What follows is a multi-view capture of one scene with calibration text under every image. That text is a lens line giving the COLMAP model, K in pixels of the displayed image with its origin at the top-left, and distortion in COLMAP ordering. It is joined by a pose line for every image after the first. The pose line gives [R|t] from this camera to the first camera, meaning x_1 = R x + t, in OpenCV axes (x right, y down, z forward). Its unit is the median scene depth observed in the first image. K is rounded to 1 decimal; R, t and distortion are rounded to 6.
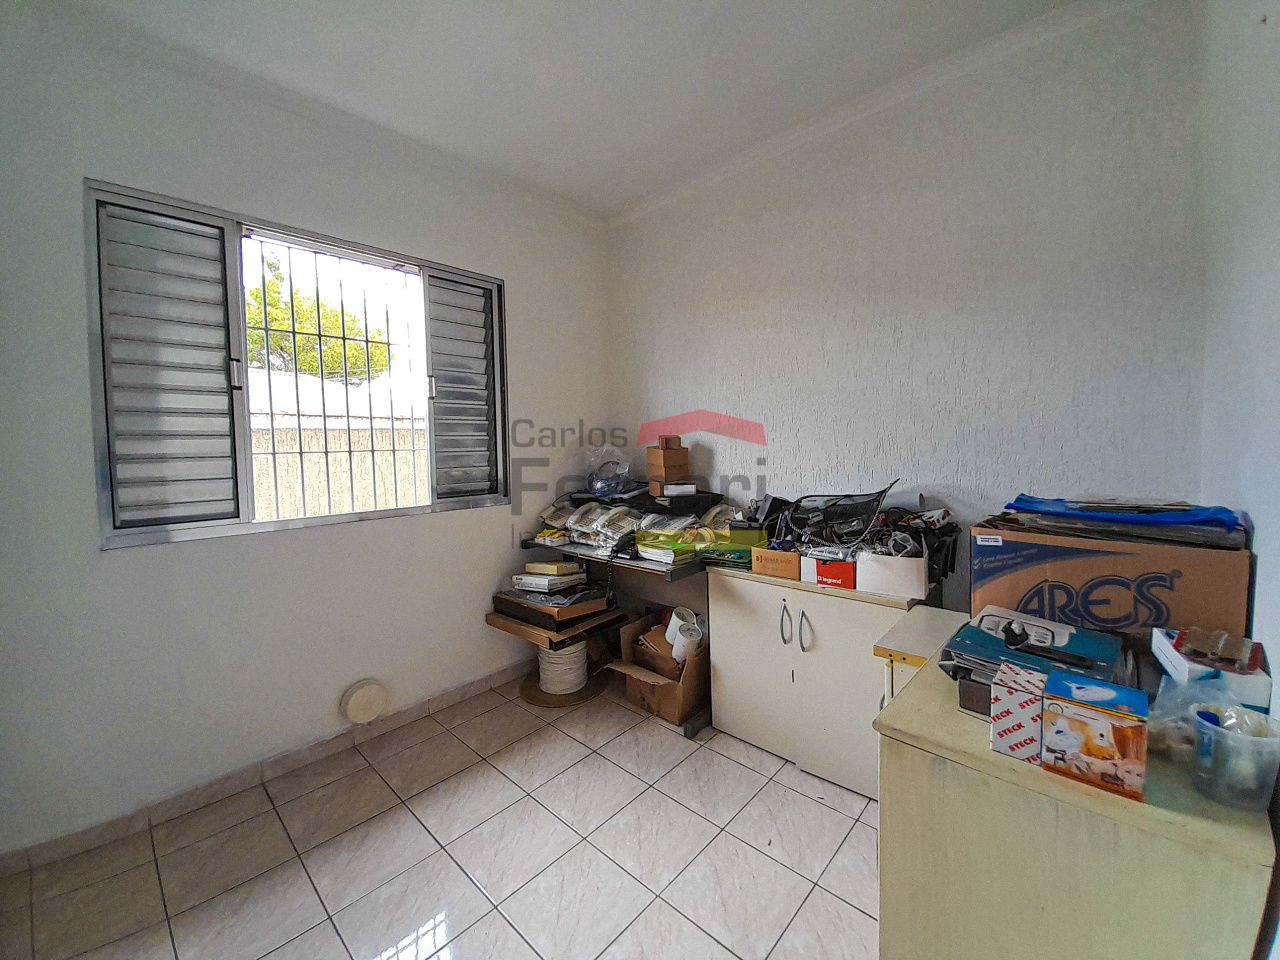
lens RADIAL K [[500.8, 0, 657.3], [0, 500.8, 469.6], [0, 0, 1]] dist [-0.001359, -0.000190]
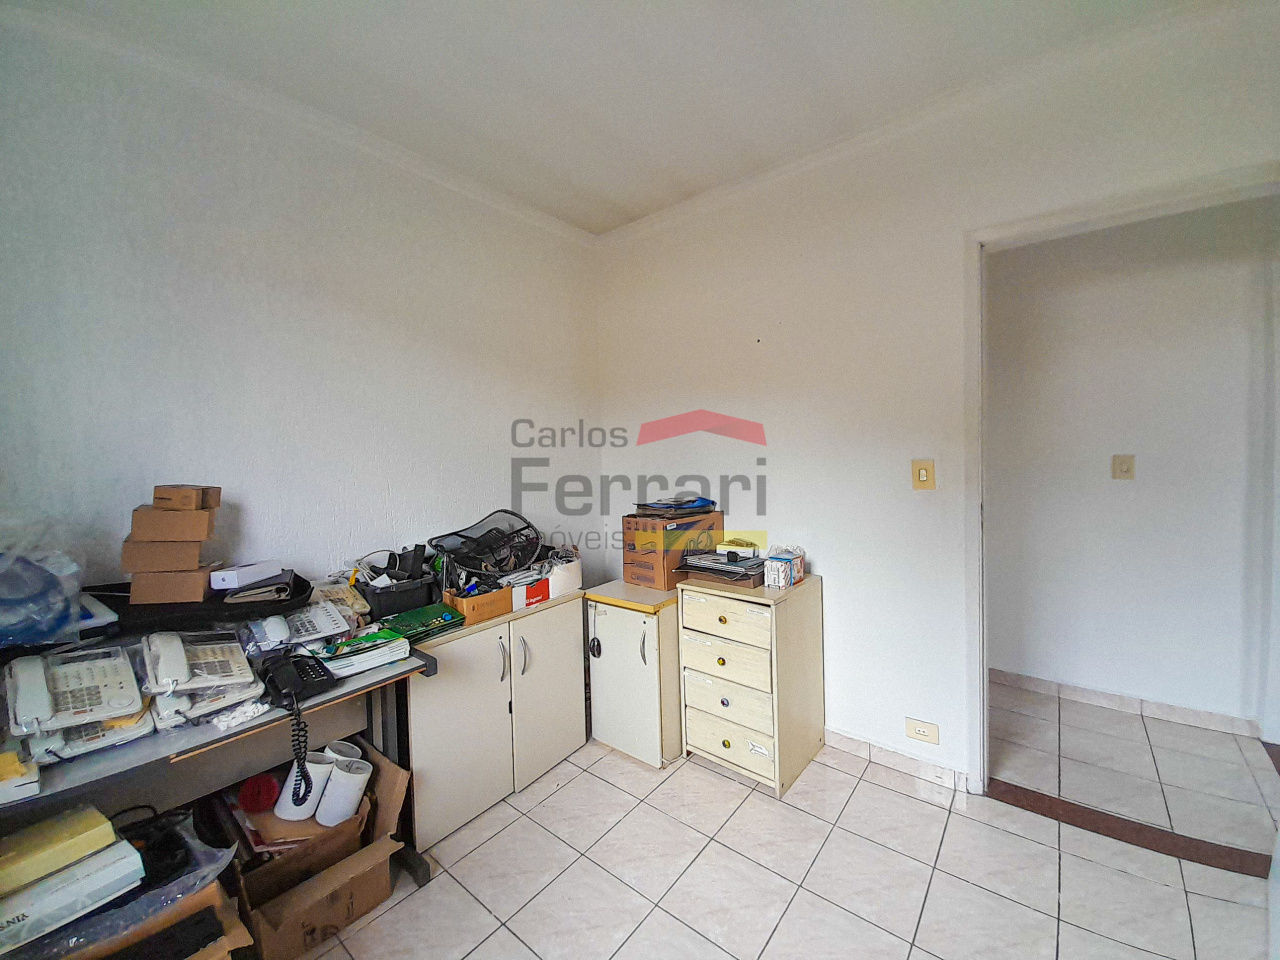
lens RADIAL K [[500.8, 0, 657.3], [0, 500.8, 469.6], [0, 0, 1]] dist [-0.001359, -0.000190]
pose [[-0.058939, -0.011967, 0.998190, -0.796325], [0.083340, 0.996378, 0.016866, -0.070662], [-0.994777, 0.084183, -0.057728, 0.741472]]
